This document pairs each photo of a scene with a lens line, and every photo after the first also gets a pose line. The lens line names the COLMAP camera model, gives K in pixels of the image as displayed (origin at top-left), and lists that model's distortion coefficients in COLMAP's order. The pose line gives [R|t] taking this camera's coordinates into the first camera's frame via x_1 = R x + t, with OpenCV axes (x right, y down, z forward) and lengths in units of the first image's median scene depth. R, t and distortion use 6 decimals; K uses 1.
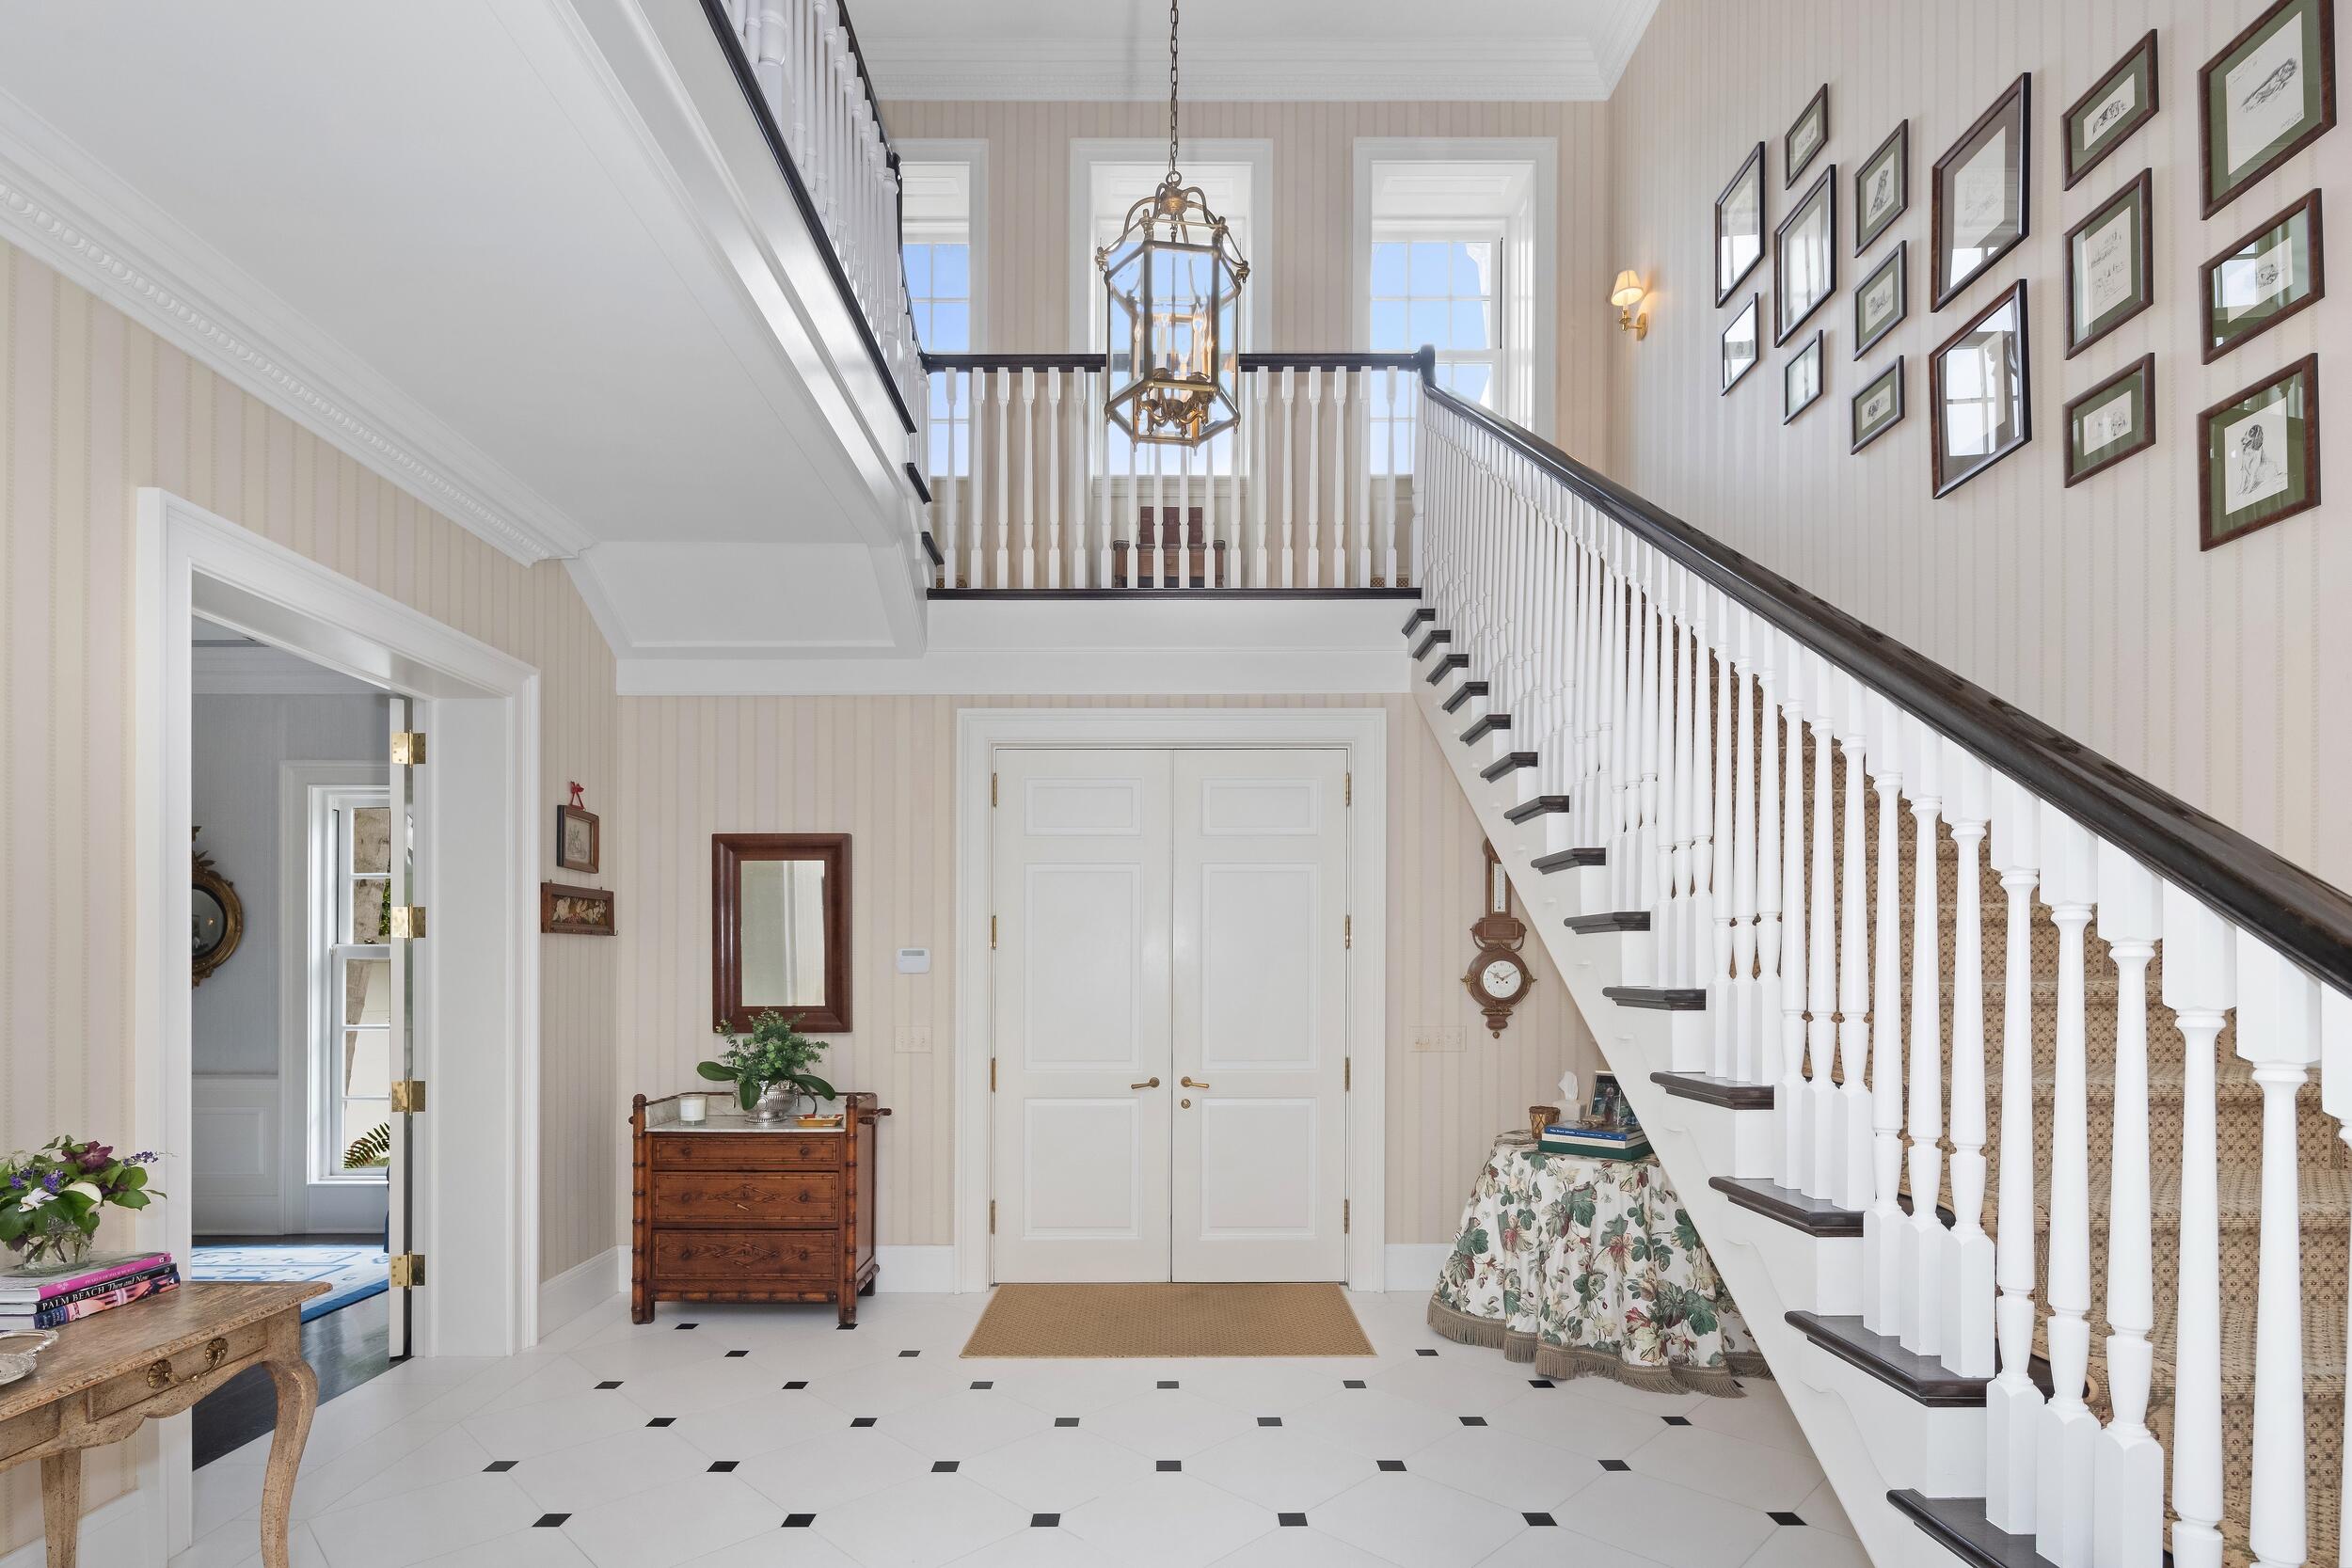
lens RADIAL K [[1147.5, 0, 1167.5], [0, 1147.5, 974.6], [0, 0, 1]] dist [0.023256, -0.007020]
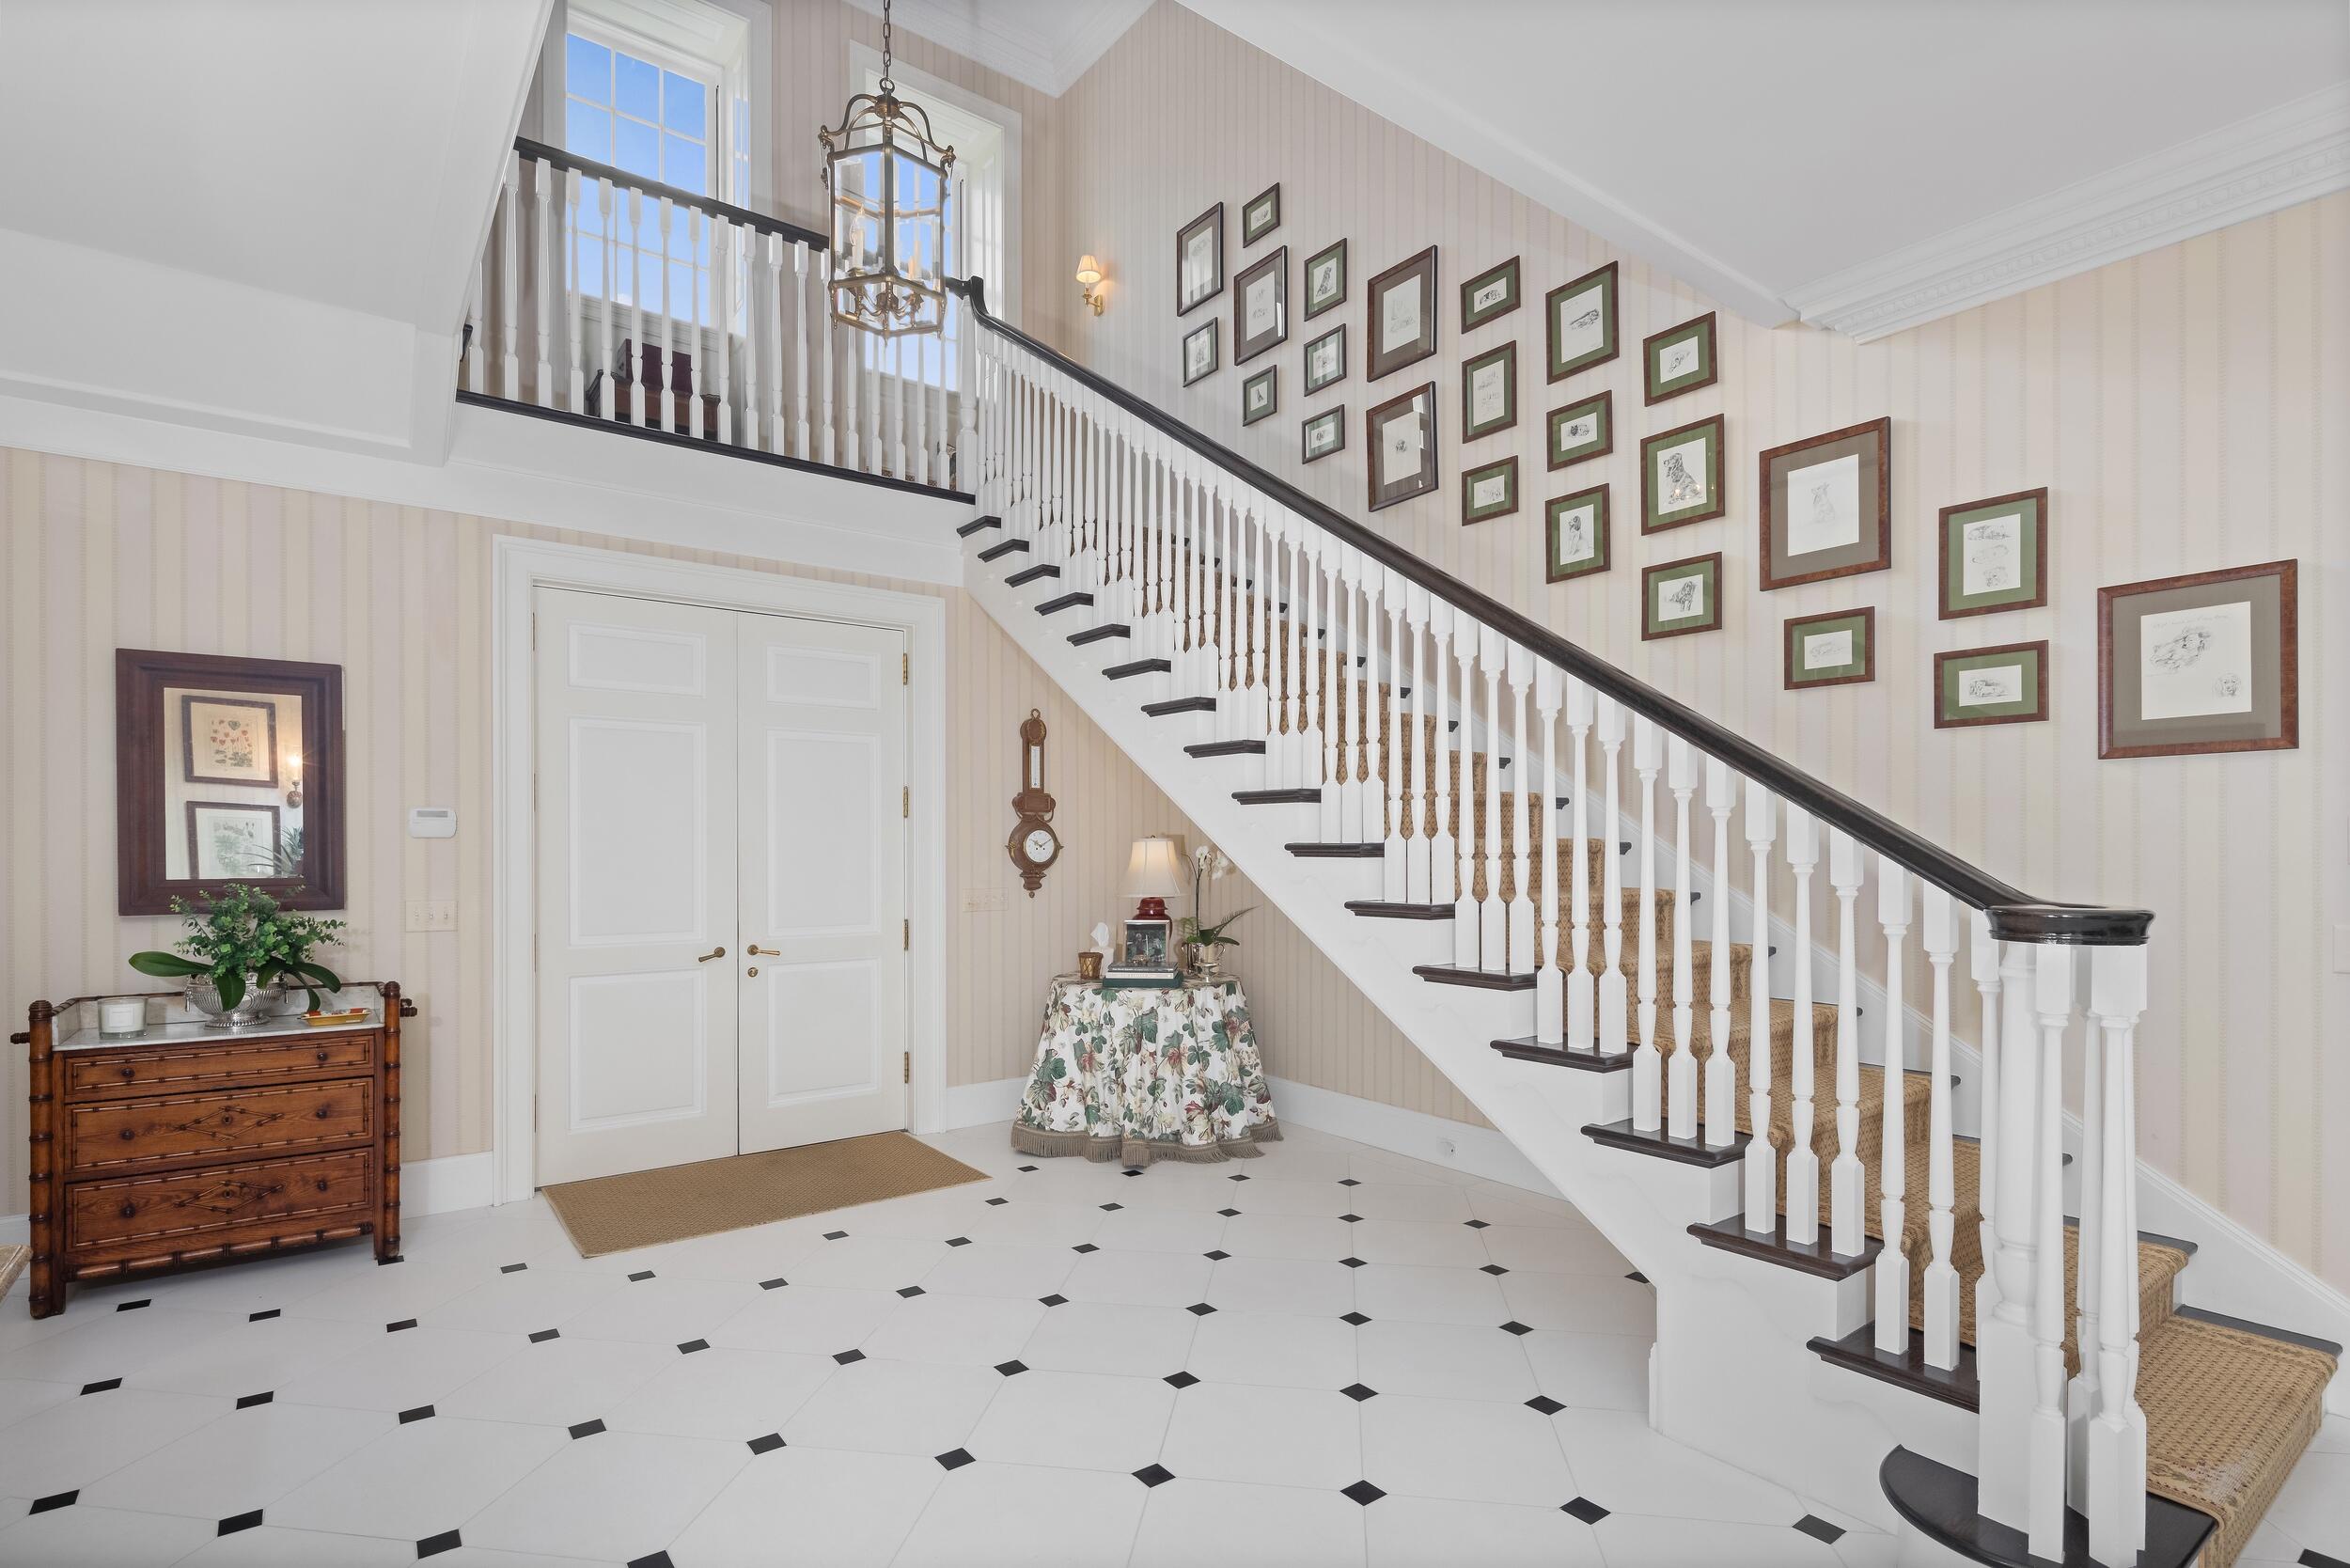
lens RADIAL K [[1144.7, 0, 1152.4], [0, 1144.7, 860.1], [0, 0, 1]] dist [0.020221, -0.000422]
pose [[0.809345, -0.004952, 0.587312, -0.323547], [0.002294, 0.999983, 0.005270, 0.013312], [-0.587329, -0.002918, 0.809343, 0.000375]]
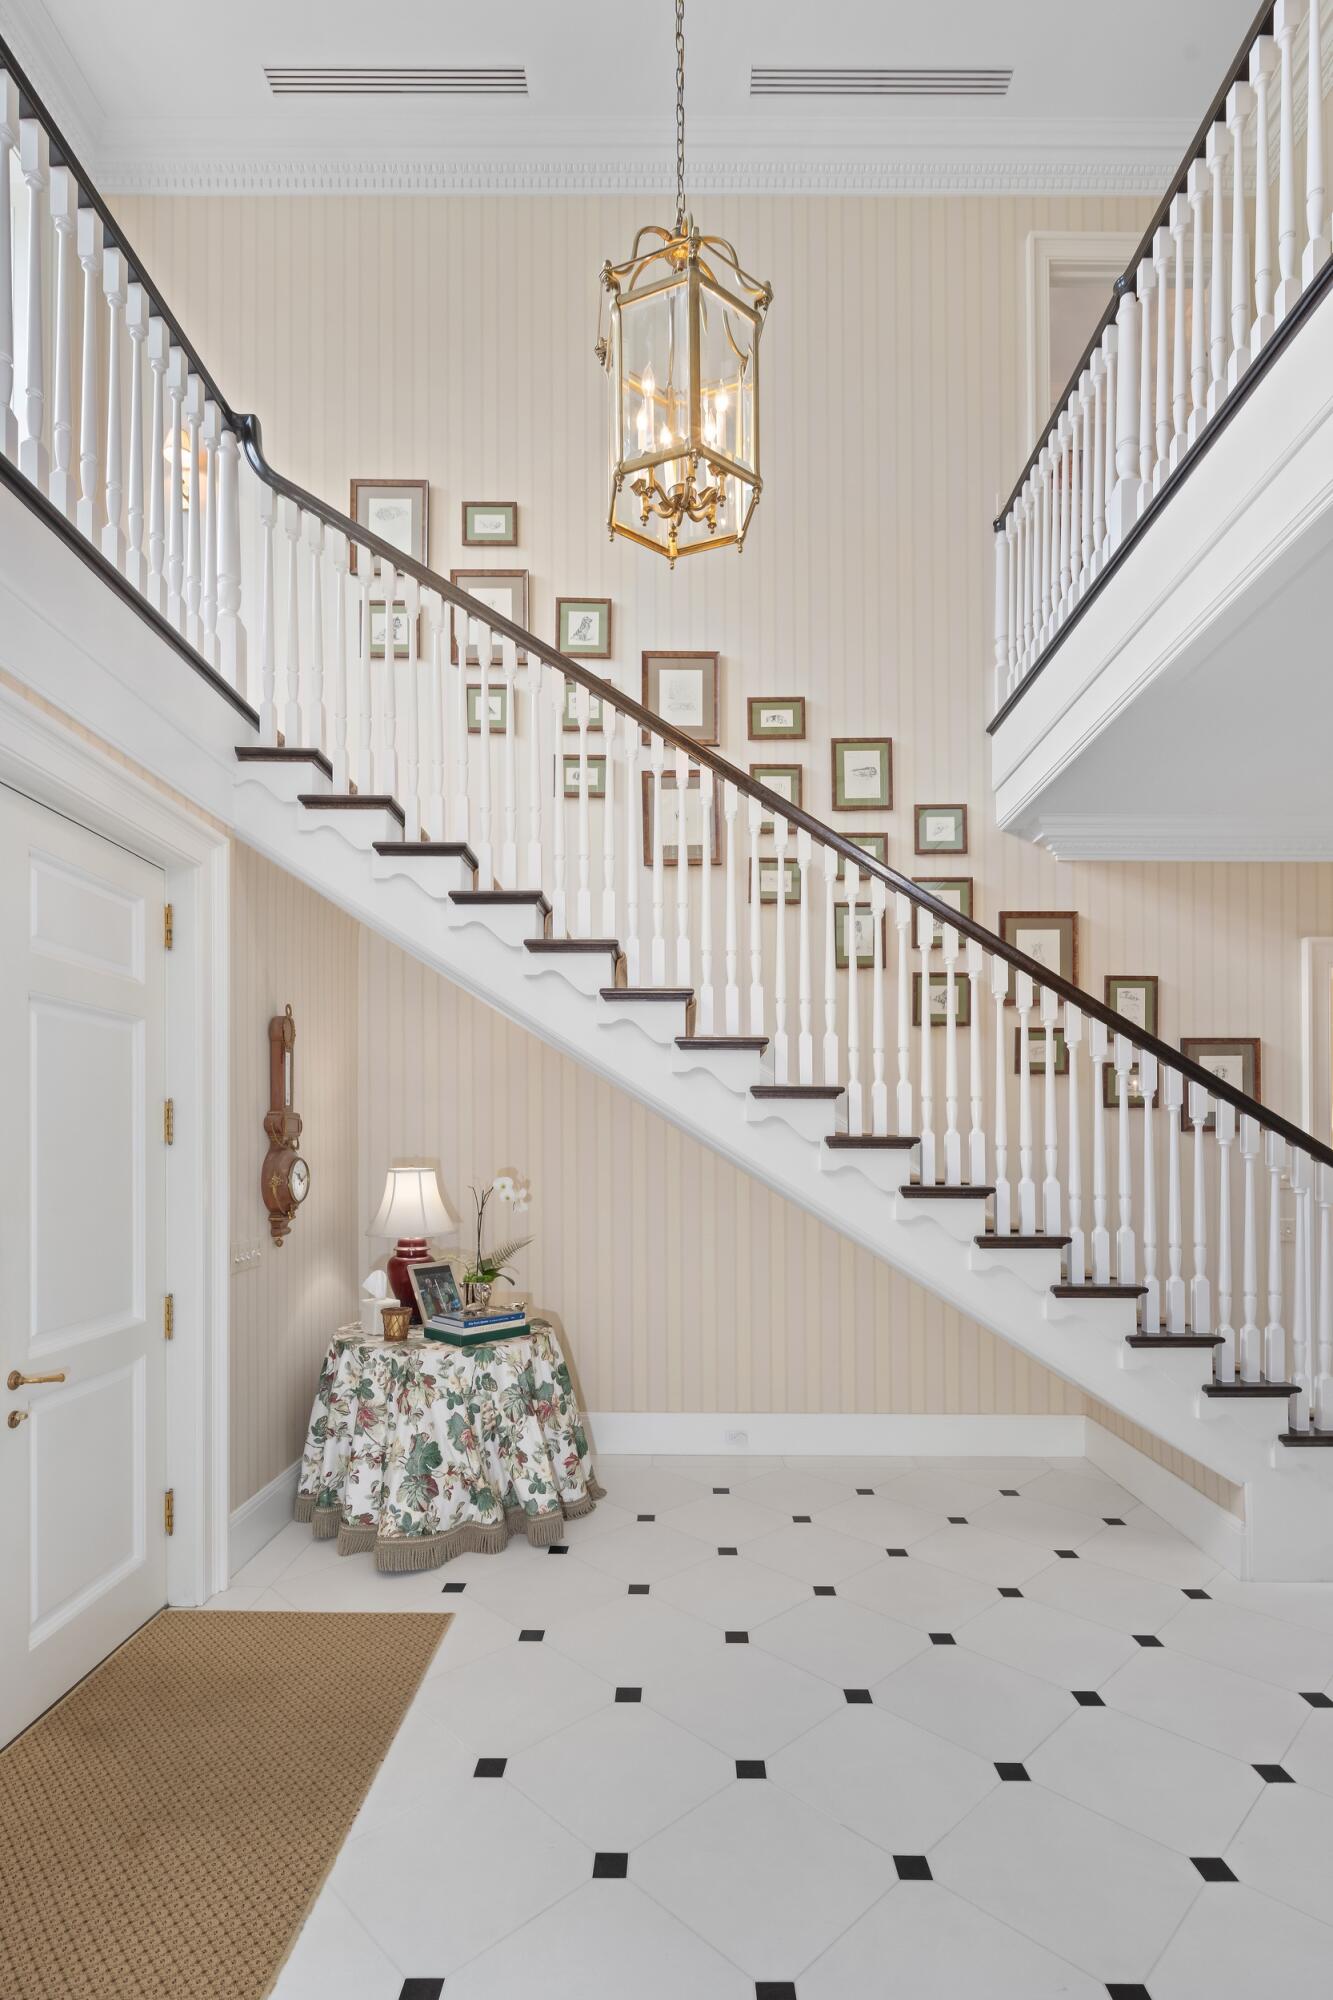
lens RADIAL K [[975.8, 0, 662.9], [0, 975.8, 1144.6], [0, 0, 1]] dist [0.023256, -0.007020]
pose [[0.015154, 0.004344, 0.999876, -0.526156], [-0.001161, 0.999990, -0.004327, -0.023097], [-0.999884, -0.001096, 0.015159, 0.768704]]
